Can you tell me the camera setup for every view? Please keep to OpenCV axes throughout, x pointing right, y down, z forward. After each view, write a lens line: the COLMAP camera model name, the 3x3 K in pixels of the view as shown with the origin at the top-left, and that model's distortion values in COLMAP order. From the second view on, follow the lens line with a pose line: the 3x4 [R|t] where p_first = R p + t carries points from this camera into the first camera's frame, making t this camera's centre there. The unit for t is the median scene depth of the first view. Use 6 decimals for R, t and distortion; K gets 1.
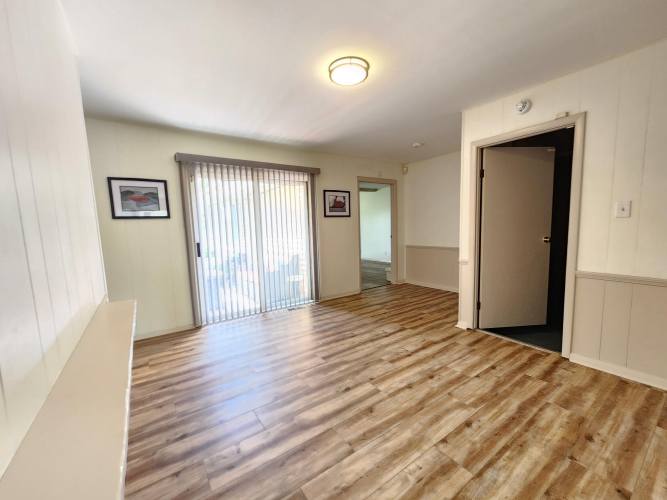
lens RADIAL K [[274.3, 0, 332.8], [0, 274.3, 256.2], [0, 0, 1]] dist [0.001028, 0.000991]
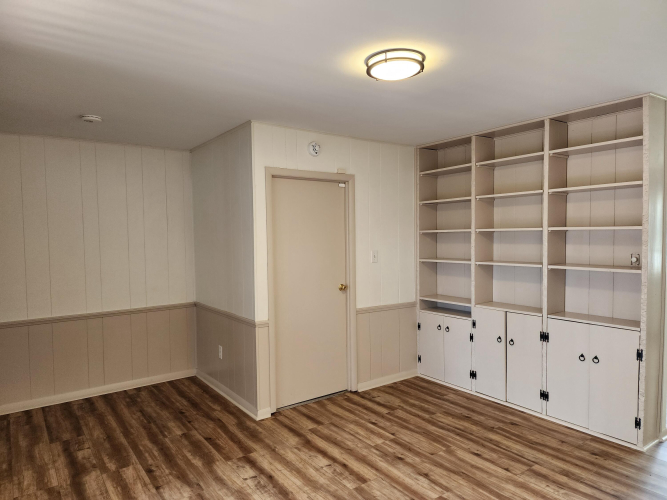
lens RADIAL K [[443.1, 0, 336.3], [0, 443.1, 254.2], [0, 0, 1]] dist [0.073620, -0.065114]
pose [[-0.018811, -0.009116, 0.999782, -0.777605], [0.124620, 0.992139, 0.011391, -0.168223], [-0.992026, 0.124807, -0.017527, 0.887265]]
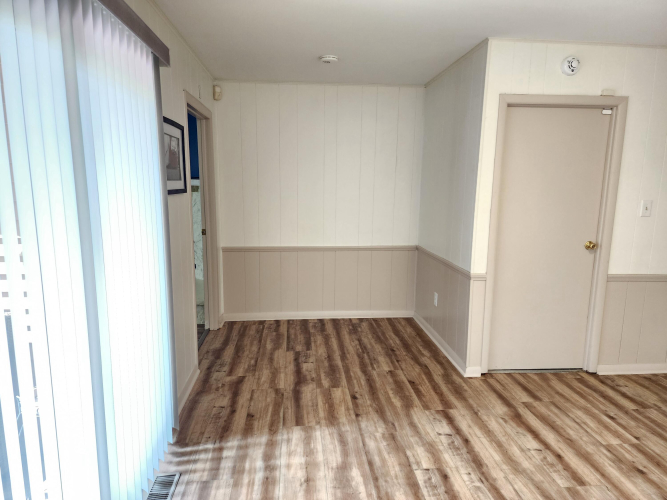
lens RADIAL K [[443.1, 0, 334.4], [0, 443.1, 257.0], [0, 0, 1]] dist [0.073620, -0.065114]
pose [[0.498007, -0.108149, 0.860402, -0.670214], [0.068049, 0.994007, 0.085555, -0.156432], [-0.864499, 0.015942, 0.502382, 0.841669]]
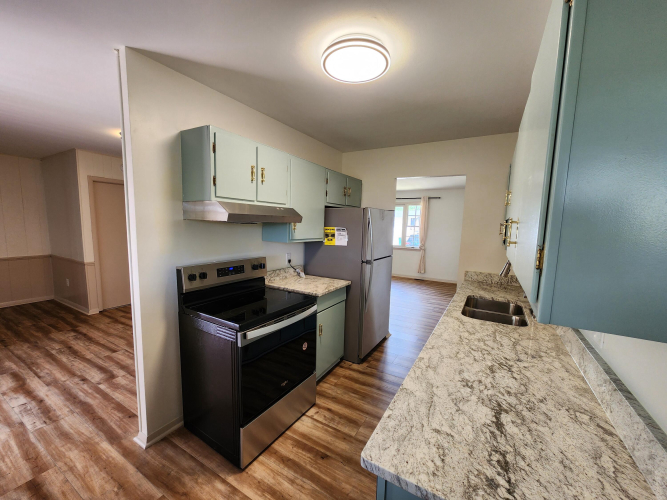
lens RADIAL K [[274.3, 0, 334.5], [0, 274.3, 255.8], [0, 0, 1]] dist [0.001028, 0.000991]
pose [[-0.420406, -0.092205, 0.902639, -1.336964], [0.084148, 0.986574, 0.139970, -0.114189], [-0.903426, 0.134799, -0.407003, 0.517662]]
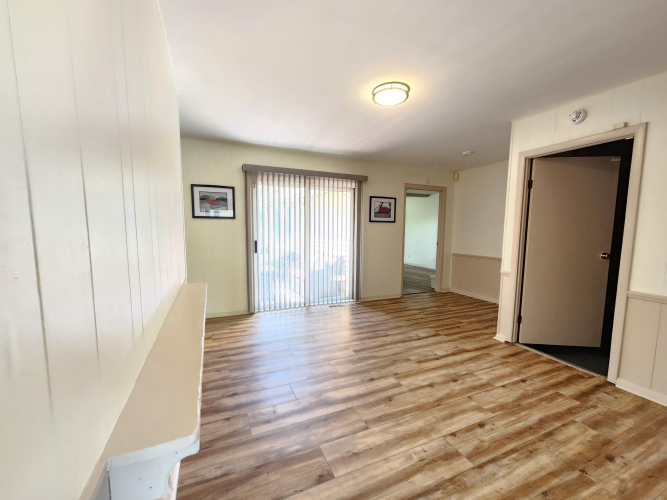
lens RADIAL K [[274.3, 0, 331.0], [0, 274.3, 255.1], [0, 0, 1]] dist [0.001028, 0.000991]
pose [[0.980163, 0.059068, -0.189184, 0.052066], [-0.061443, 0.998088, -0.006710, 0.000595], [0.188426, 0.018201, 0.981919, -0.093725]]
